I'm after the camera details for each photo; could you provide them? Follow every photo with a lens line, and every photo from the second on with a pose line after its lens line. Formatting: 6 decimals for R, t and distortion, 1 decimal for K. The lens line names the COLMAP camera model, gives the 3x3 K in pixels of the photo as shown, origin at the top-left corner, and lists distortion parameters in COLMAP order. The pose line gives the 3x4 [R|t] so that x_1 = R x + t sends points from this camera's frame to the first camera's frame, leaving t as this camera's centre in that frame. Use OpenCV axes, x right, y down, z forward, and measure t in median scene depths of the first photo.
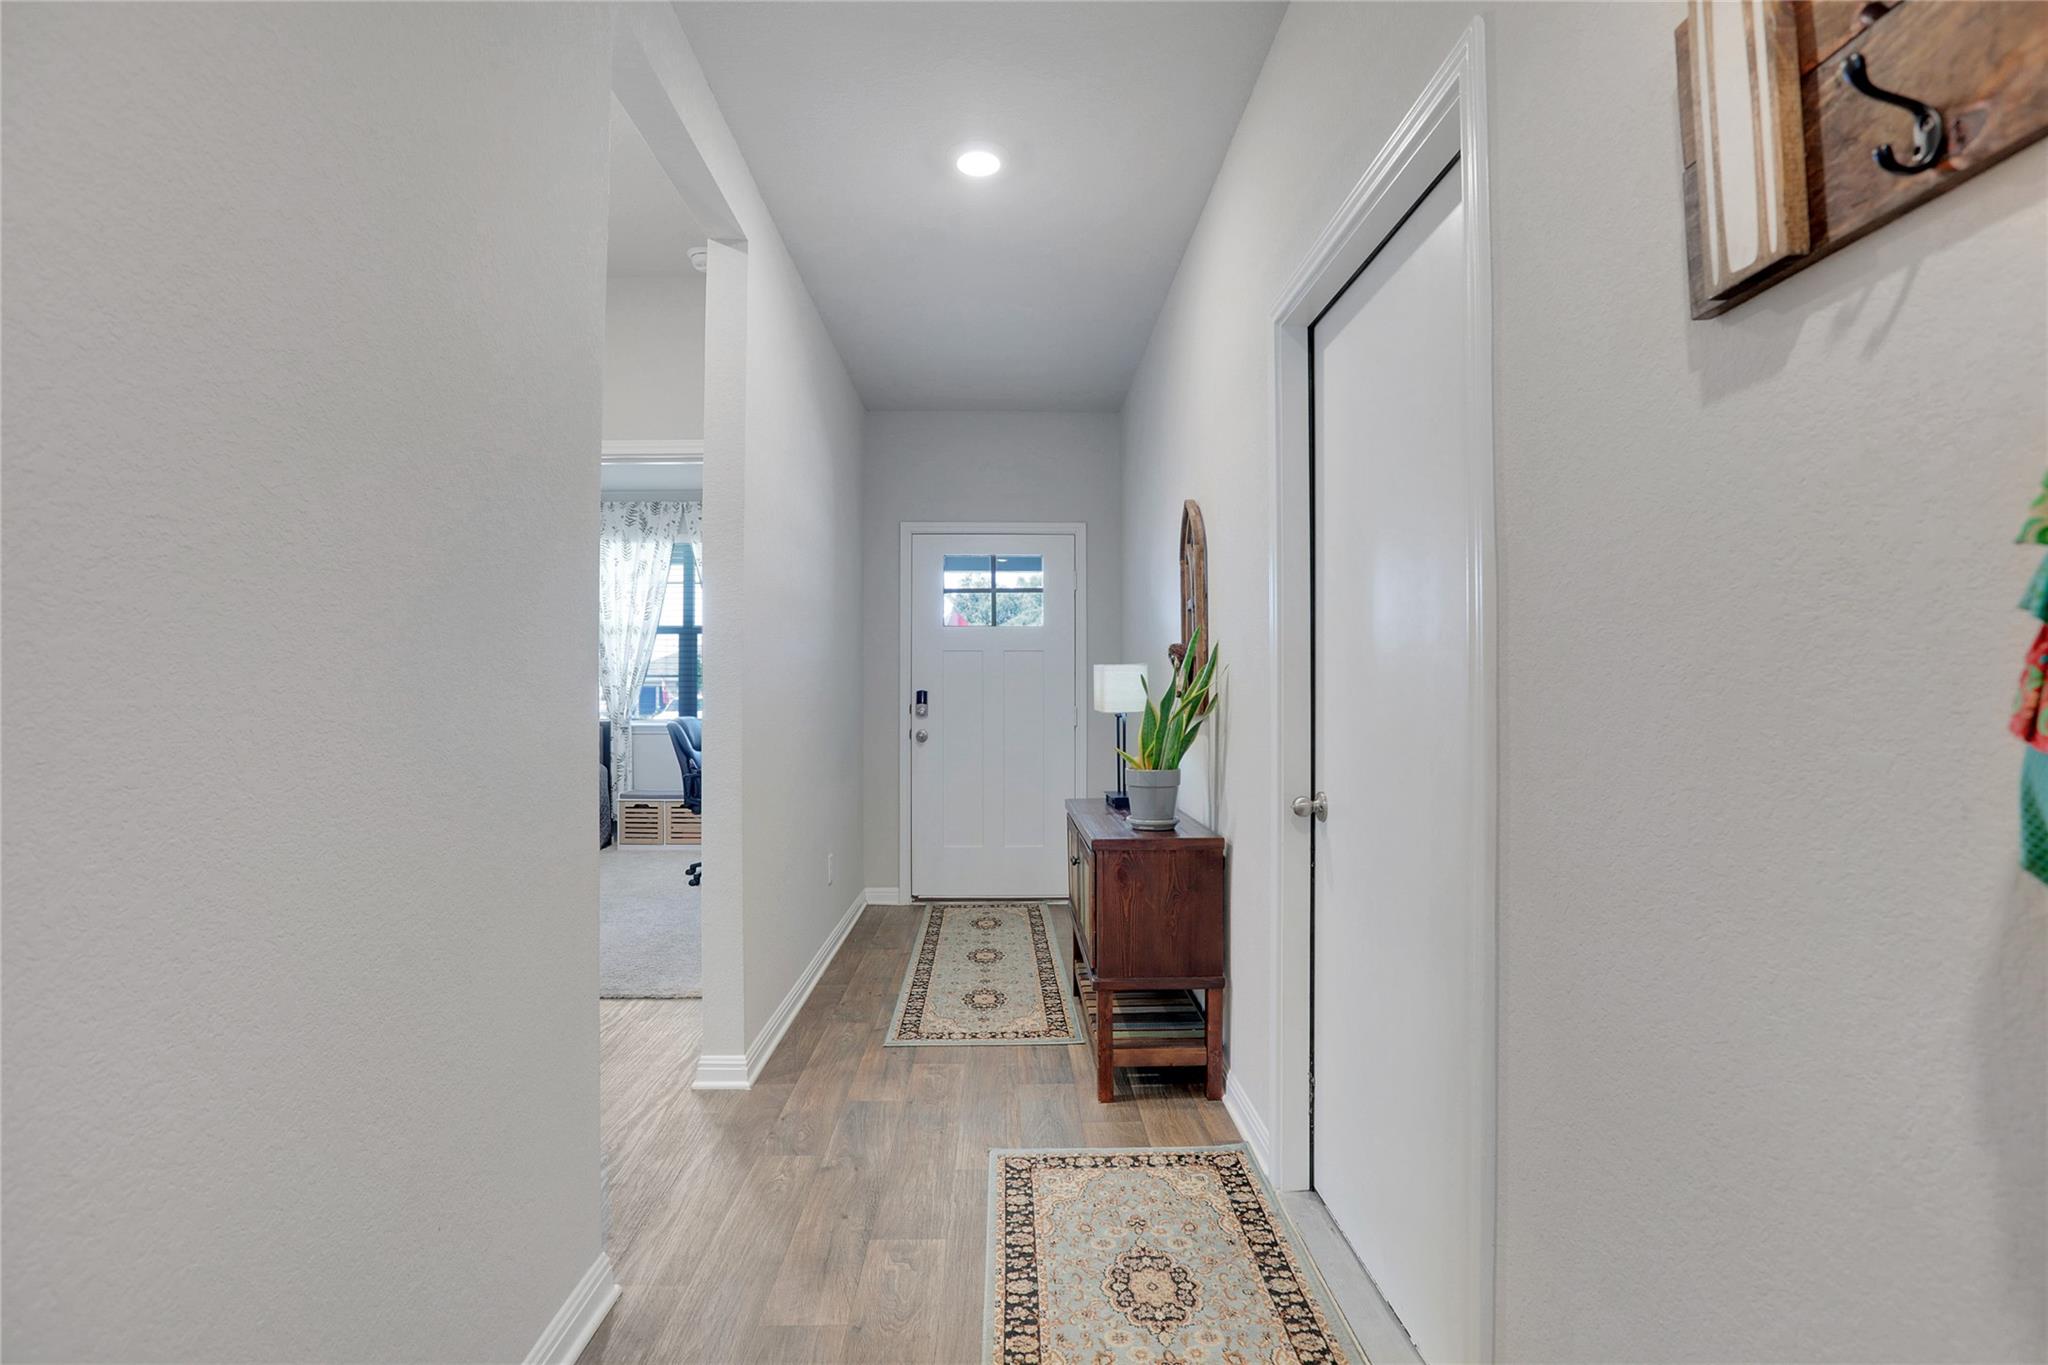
lens RADIAL K [[962.4, 0, 1024.0], [0, 962.4, 682.5], [0, 0, 1]] dist [-0.000422, -0.000166]
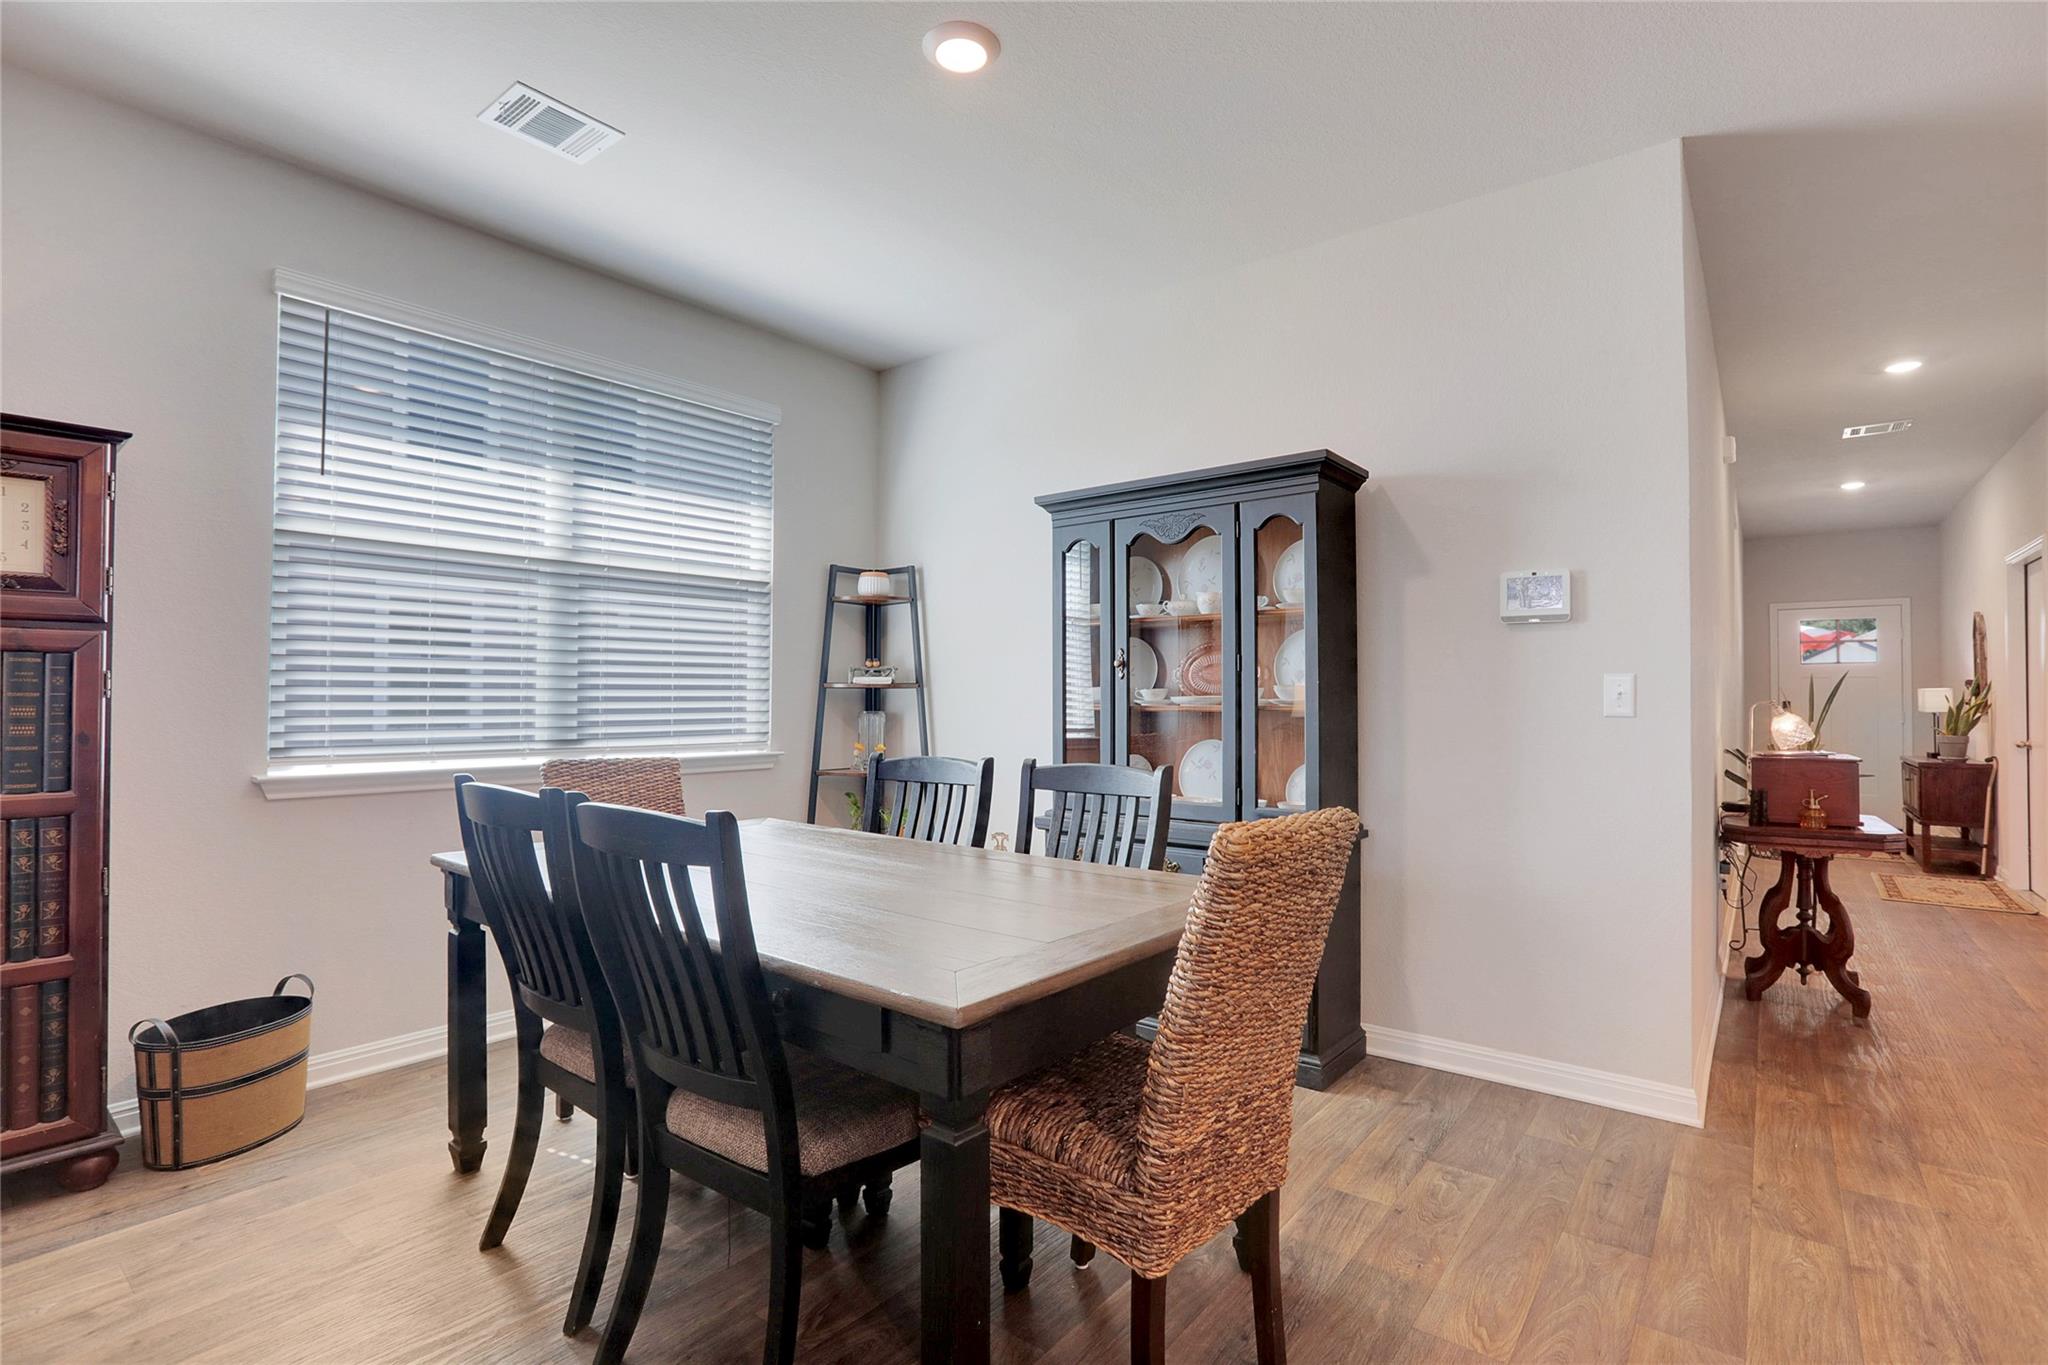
lens RADIAL K [[962.4, 0, 1024.0], [0, 962.4, 682.5], [0, 0, 1]] dist [-0.000422, -0.000166]
pose [[0.778728, -0.008601, -0.627303, -0.153207], [0.001227, 0.999925, -0.012186, -0.012302], [0.627360, 0.008720, 0.778680, -2.204647]]
